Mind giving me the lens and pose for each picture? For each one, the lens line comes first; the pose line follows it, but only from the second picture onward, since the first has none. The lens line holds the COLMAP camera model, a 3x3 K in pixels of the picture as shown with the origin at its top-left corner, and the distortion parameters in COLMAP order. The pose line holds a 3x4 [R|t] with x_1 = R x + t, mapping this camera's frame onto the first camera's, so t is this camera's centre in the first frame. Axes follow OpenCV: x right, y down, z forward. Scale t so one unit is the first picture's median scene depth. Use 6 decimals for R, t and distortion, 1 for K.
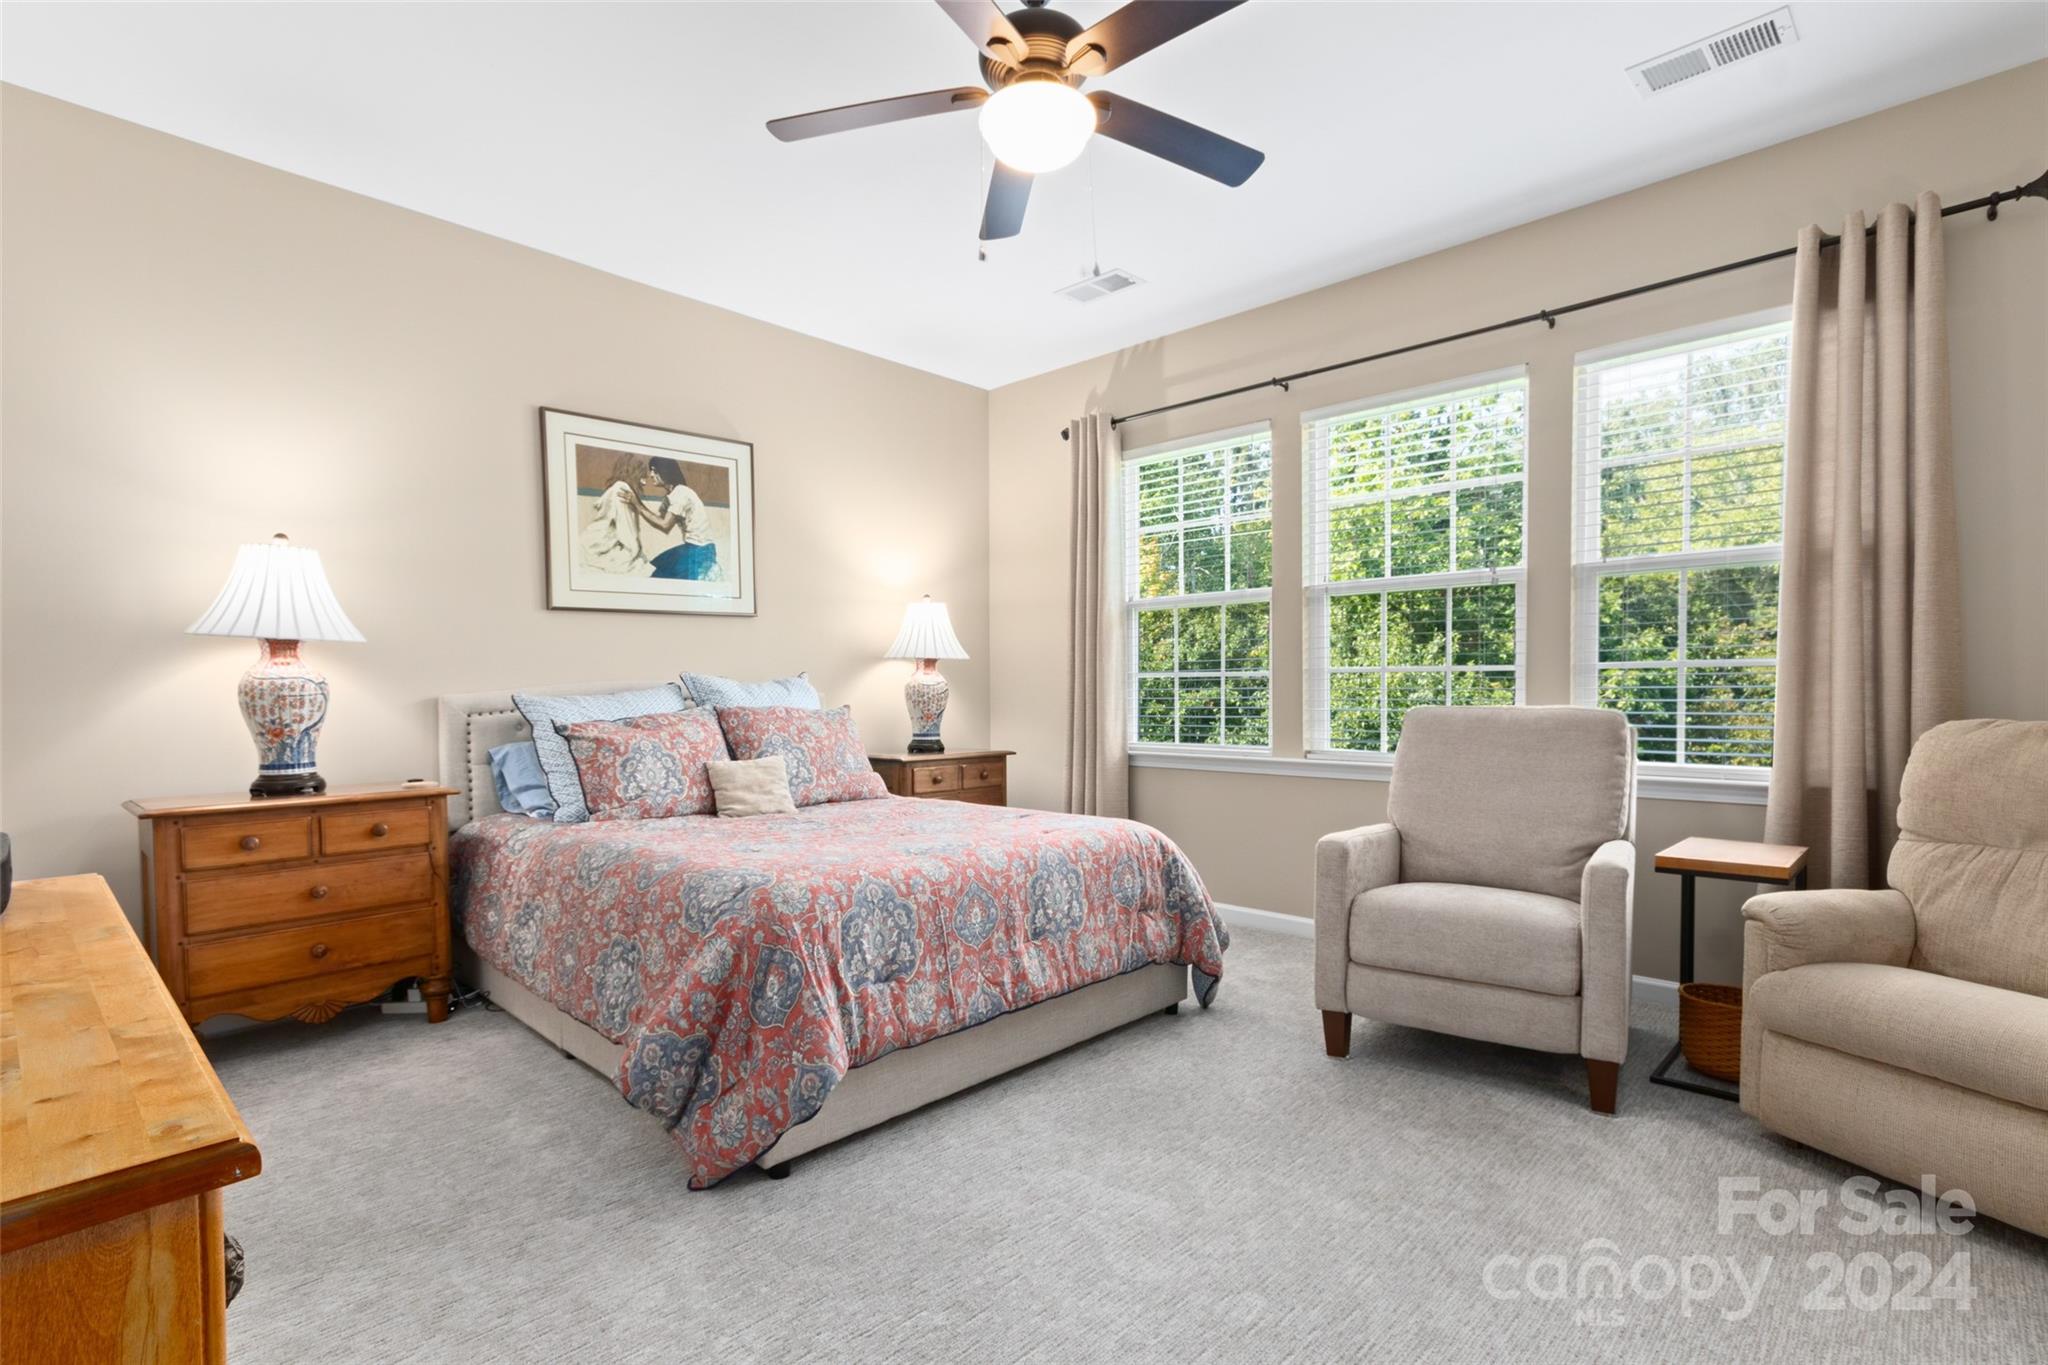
lens RADIAL K [[967.3, 0, 1023.6], [0, 967.3, 690.0], [0, 0, 1]] dist [0.003762, 0.000662]
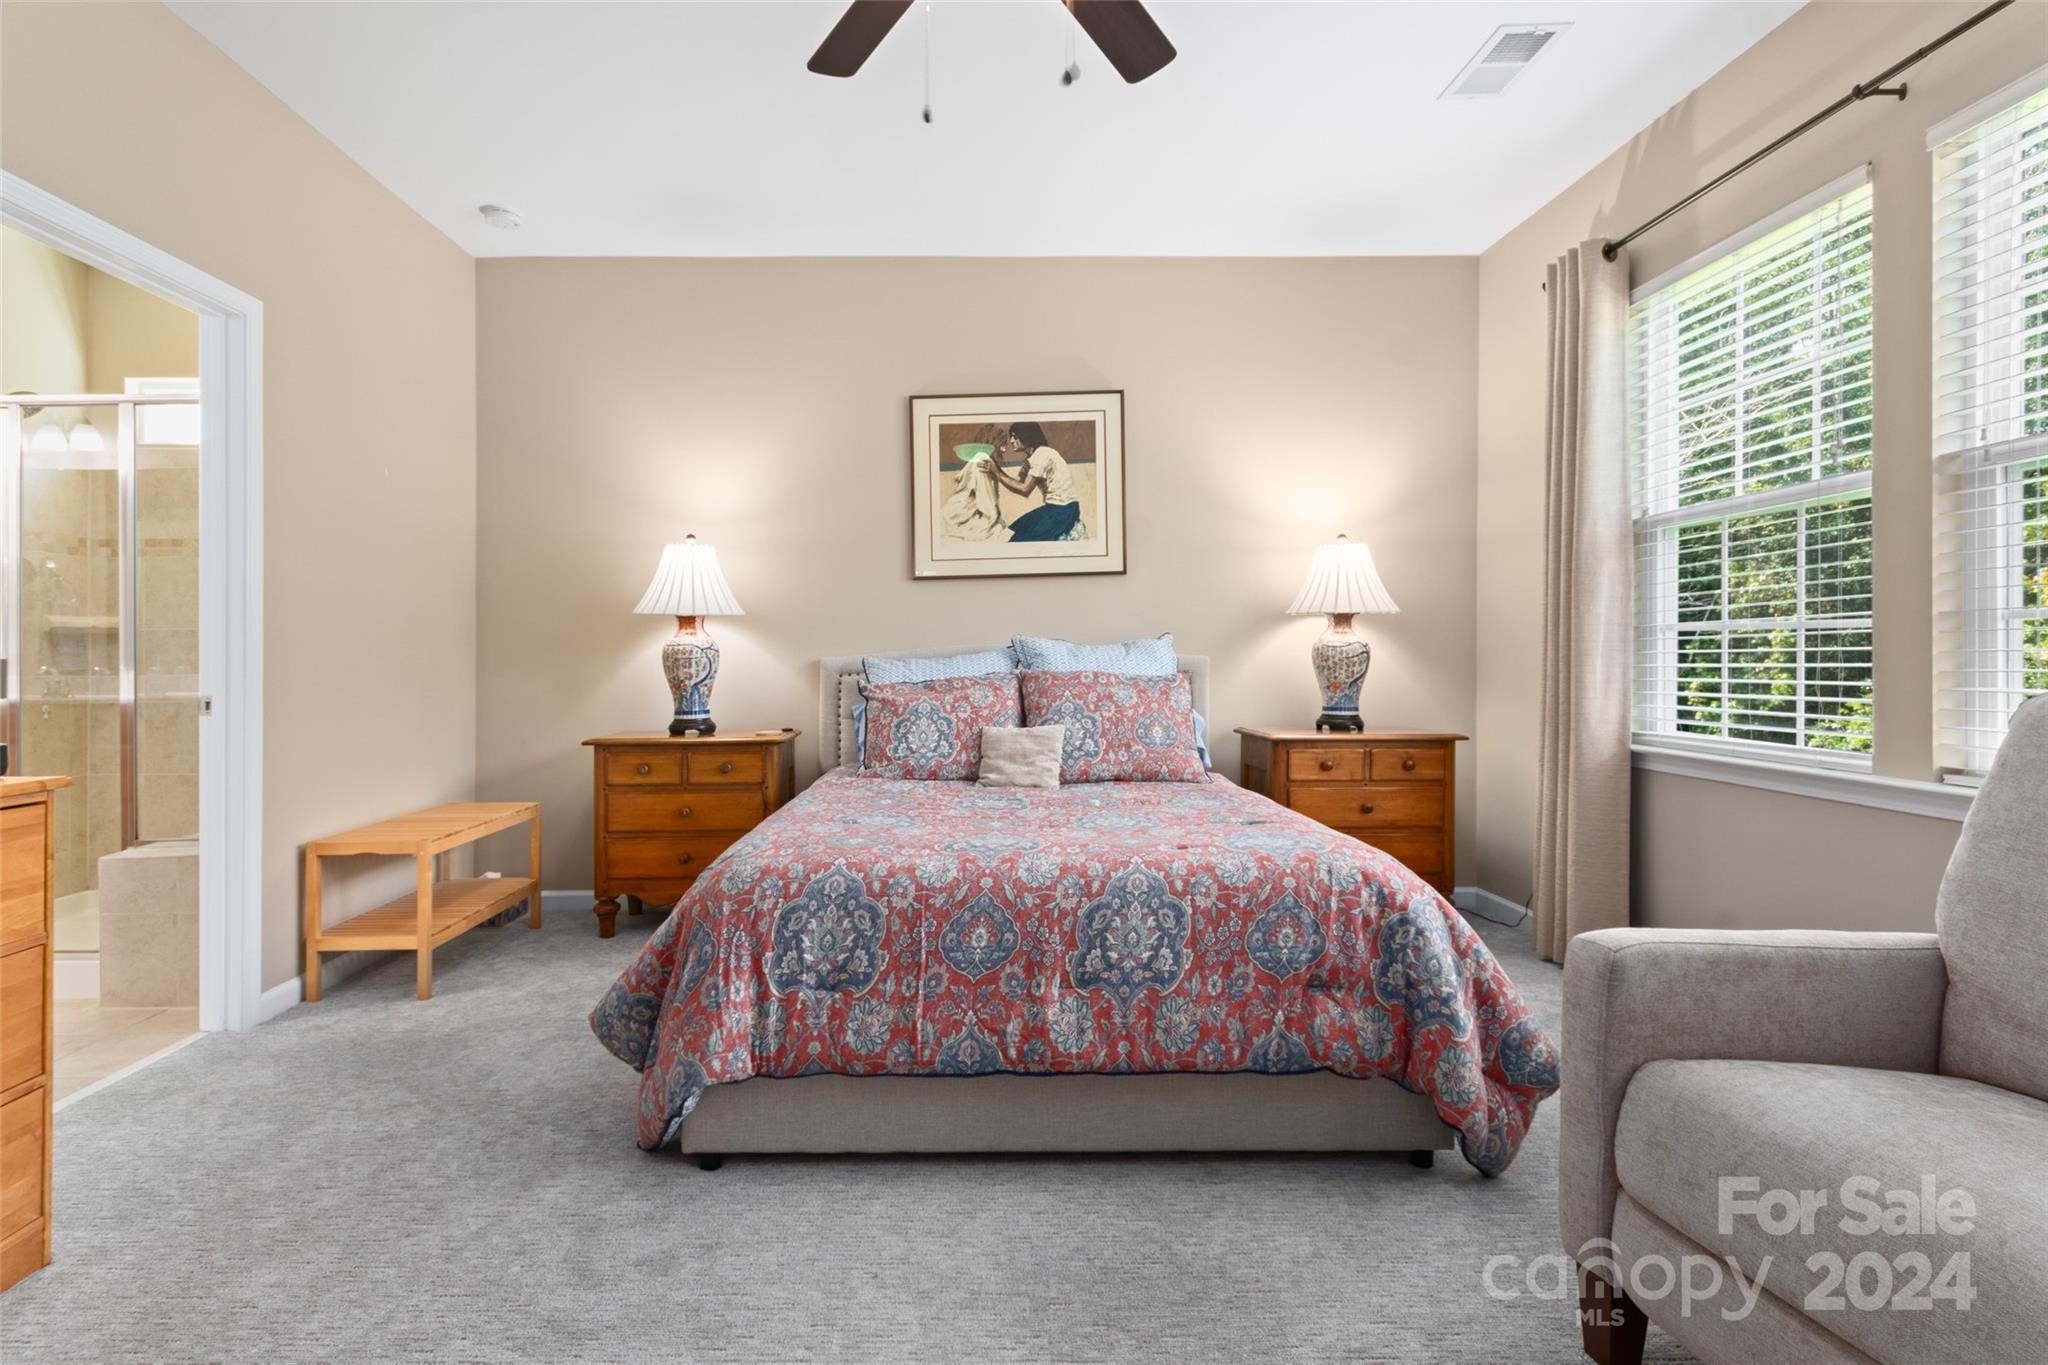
lens RADIAL K [[976.3, 0, 1021.1], [0, 976.3, 637.7], [0, 0, 1]] dist [0.003542, 0.001414]
pose [[0.696324, -0.012197, -0.717624, 0.449372], [0.002400, 0.999890, -0.014665, -0.001504], [0.717723, 0.008489, 0.696277, 0.375180]]
